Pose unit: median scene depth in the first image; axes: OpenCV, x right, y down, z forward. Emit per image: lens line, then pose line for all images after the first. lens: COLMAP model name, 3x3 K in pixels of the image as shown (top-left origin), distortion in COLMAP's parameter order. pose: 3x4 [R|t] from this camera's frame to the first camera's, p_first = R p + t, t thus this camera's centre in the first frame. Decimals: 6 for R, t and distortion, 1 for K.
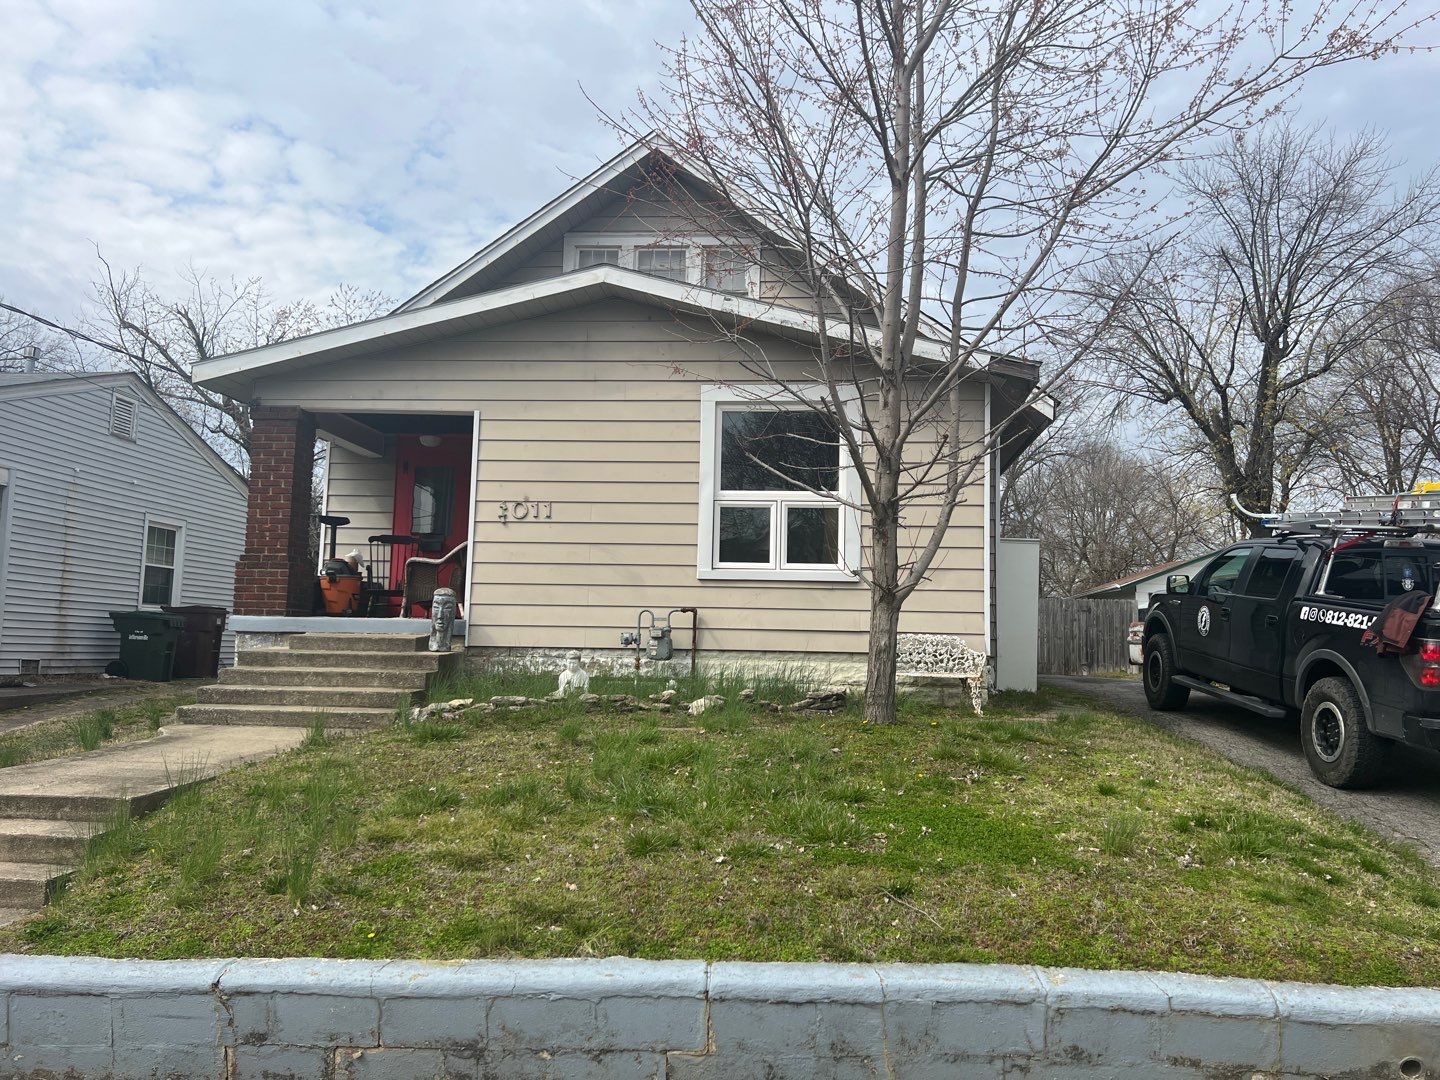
lens RADIAL K [[1088.2, 0, 719.7], [0, 1088.2, 544.2], [0, 0, 1]] dist [0.048481, -0.054872]
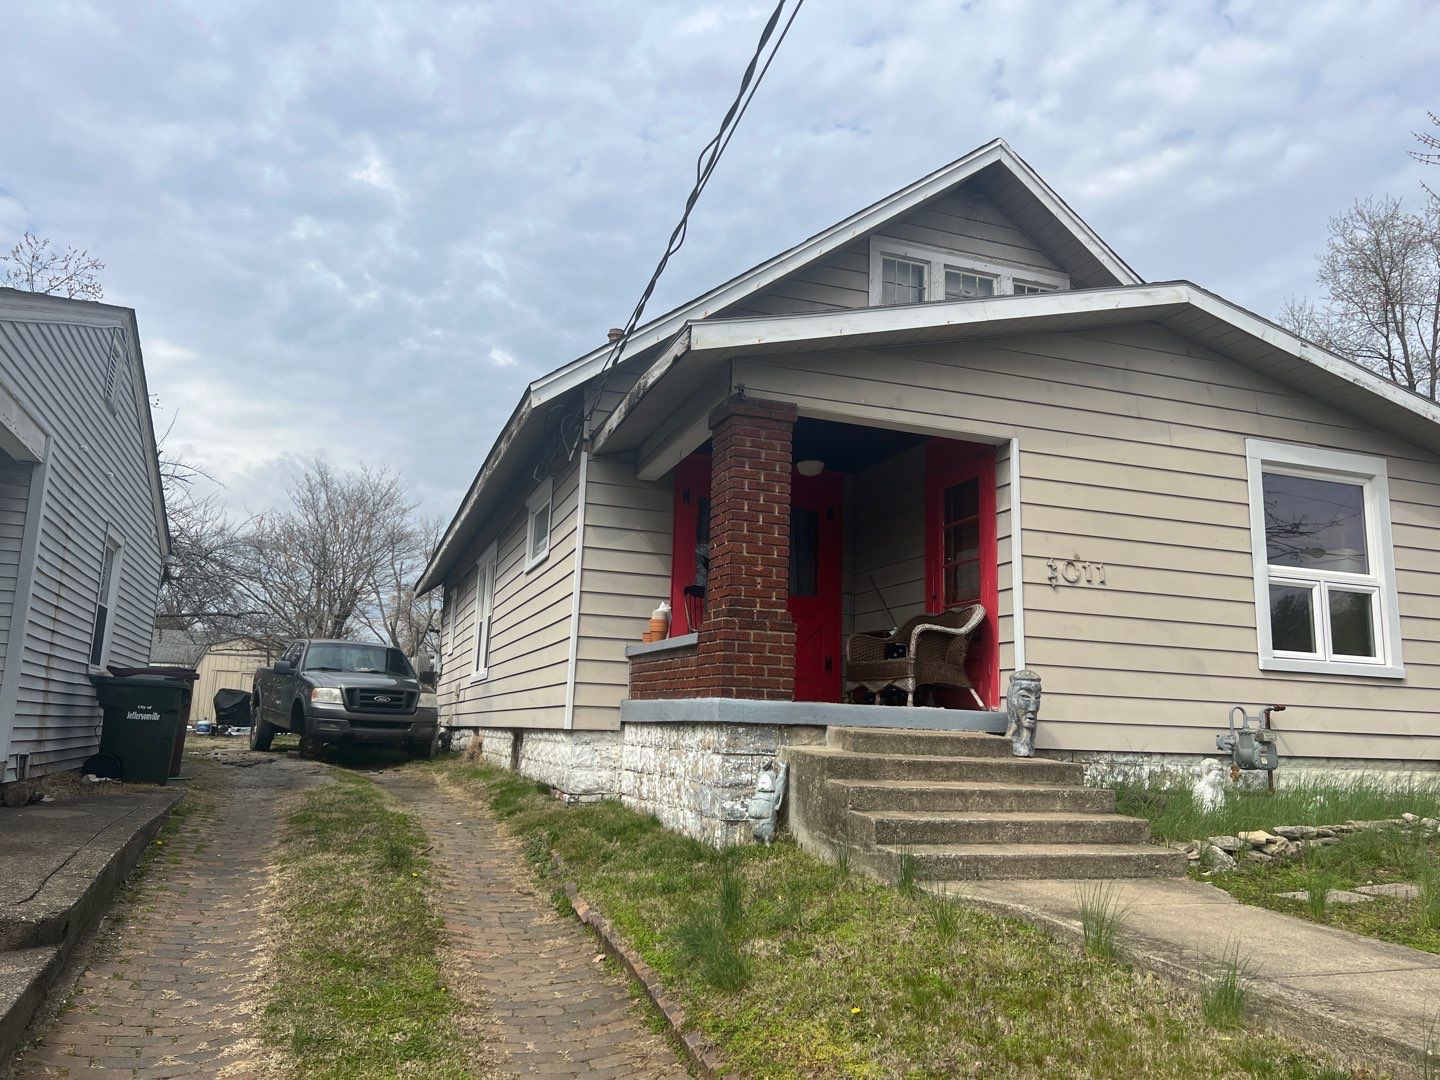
lens RADIAL K [[1088.2, 0, 719.7], [0, 1088.2, 544.2], [0, 0, 1]] dist [0.048481, -0.054872]
pose [[0.915195, 0.077663, 0.395457, -0.729654], [-0.054713, 0.996115, -0.069004, 0.017094], [-0.399280, 0.041516, 0.915889, 0.389501]]
